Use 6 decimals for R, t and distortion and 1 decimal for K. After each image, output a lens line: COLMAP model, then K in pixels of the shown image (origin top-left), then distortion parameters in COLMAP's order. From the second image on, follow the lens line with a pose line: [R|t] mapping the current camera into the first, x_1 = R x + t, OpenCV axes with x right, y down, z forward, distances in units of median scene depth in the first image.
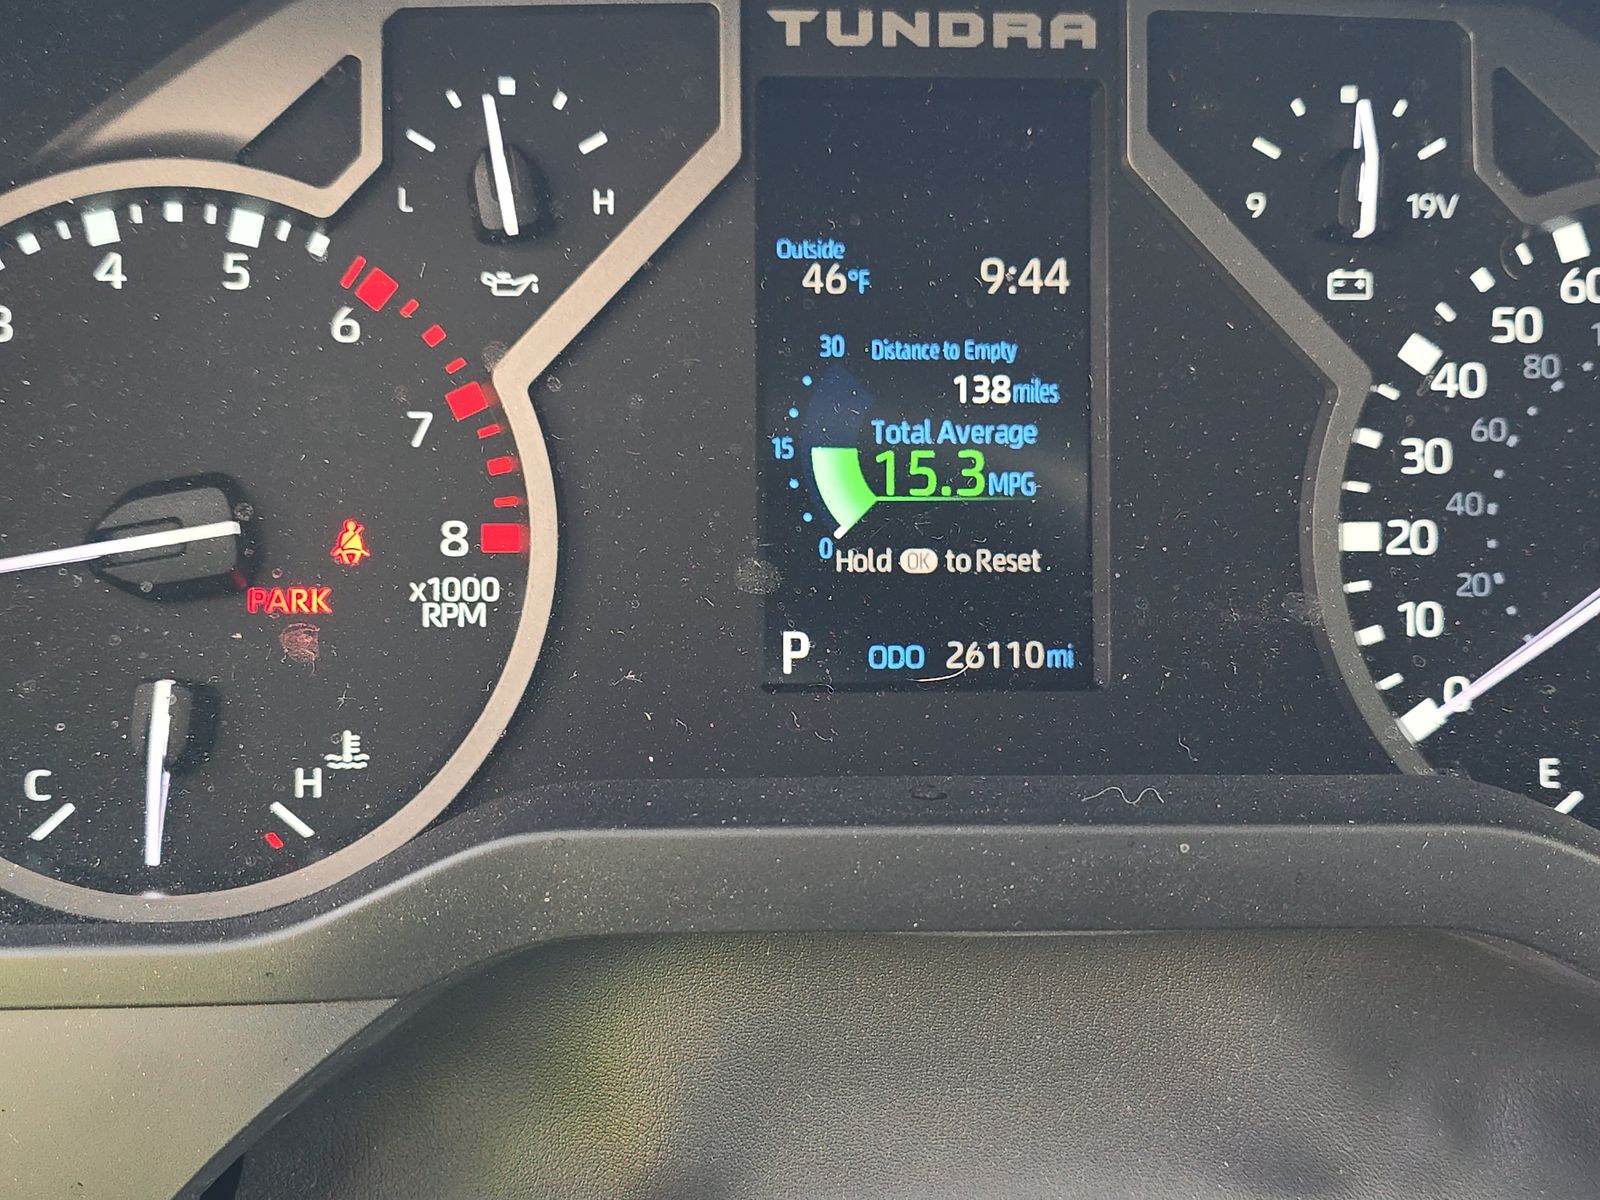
lens RADIAL K [[1090.8, 0, 790.8], [0, 1090.8, 576.1], [0, 0, 1]] dist [0.047316, -0.060152]
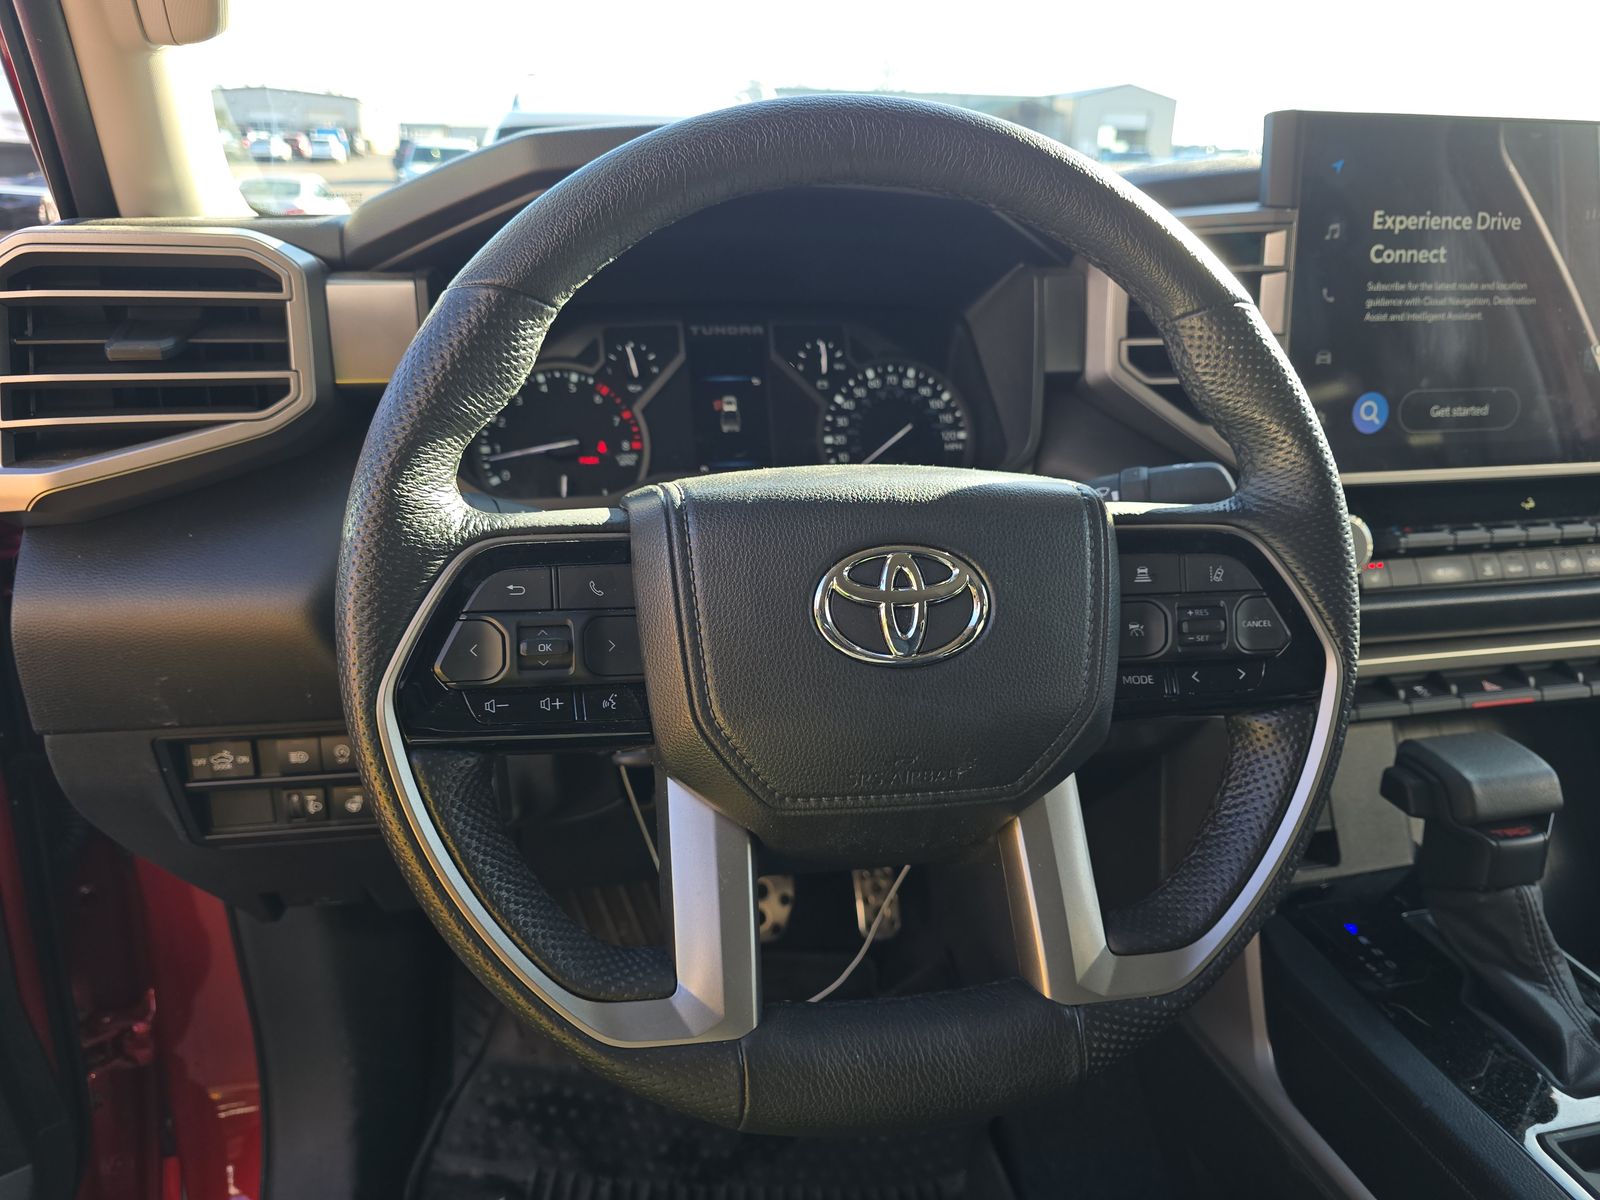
lens RADIAL K [[1090.8, 0, 790.8], [0, 1090.8, 576.1], [0, 0, 1]] dist [0.047316, -0.060152]
pose [[0.983773, -0.054428, 0.170963, -0.427127], [0.069178, 0.994266, -0.081540, 0.875052], [-0.165545, 0.092044, 0.981898, -3.313656]]
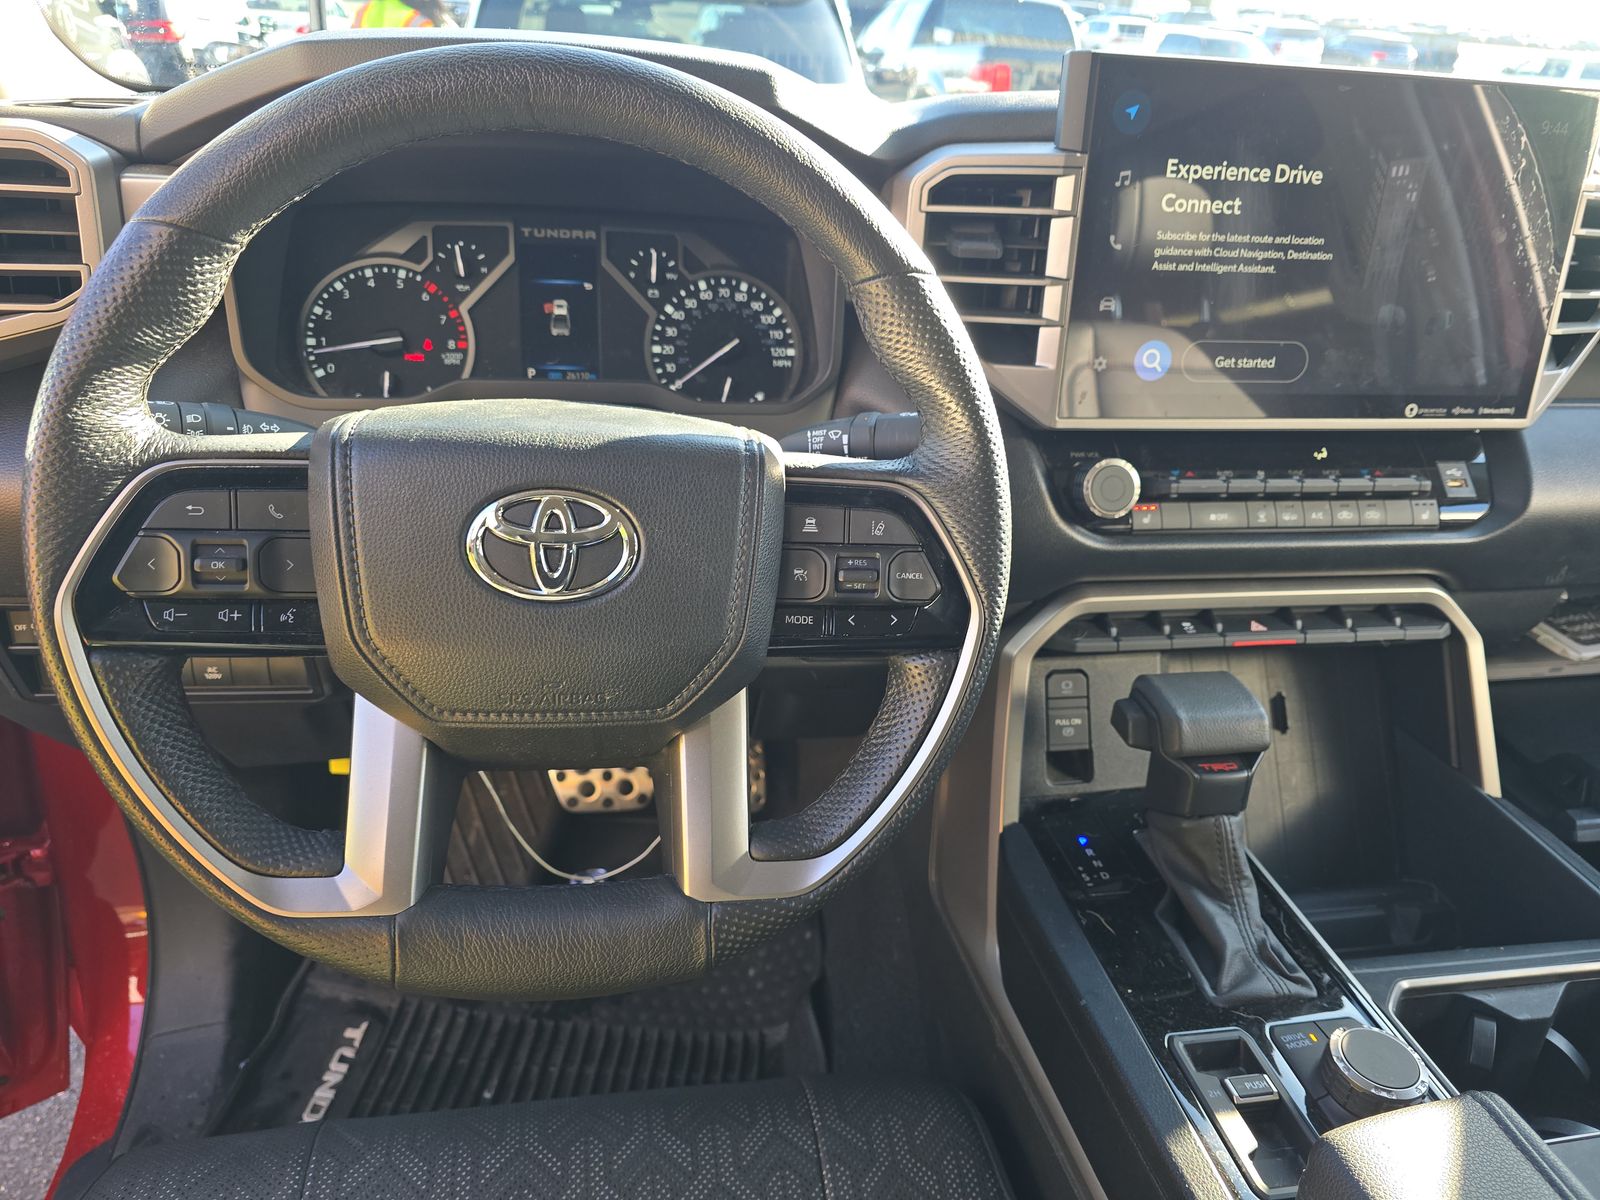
lens RADIAL K [[1090.8, 0, 790.8], [0, 1090.8, 576.1], [0, 0, 1]] dist [0.047316, -0.060152]
pose [[0.987716, -0.014944, 0.155541, 0.350960], [0.008771, 0.999149, 0.040298, 0.737218], [-0.156011, -0.038439, 0.987007, -3.657945]]
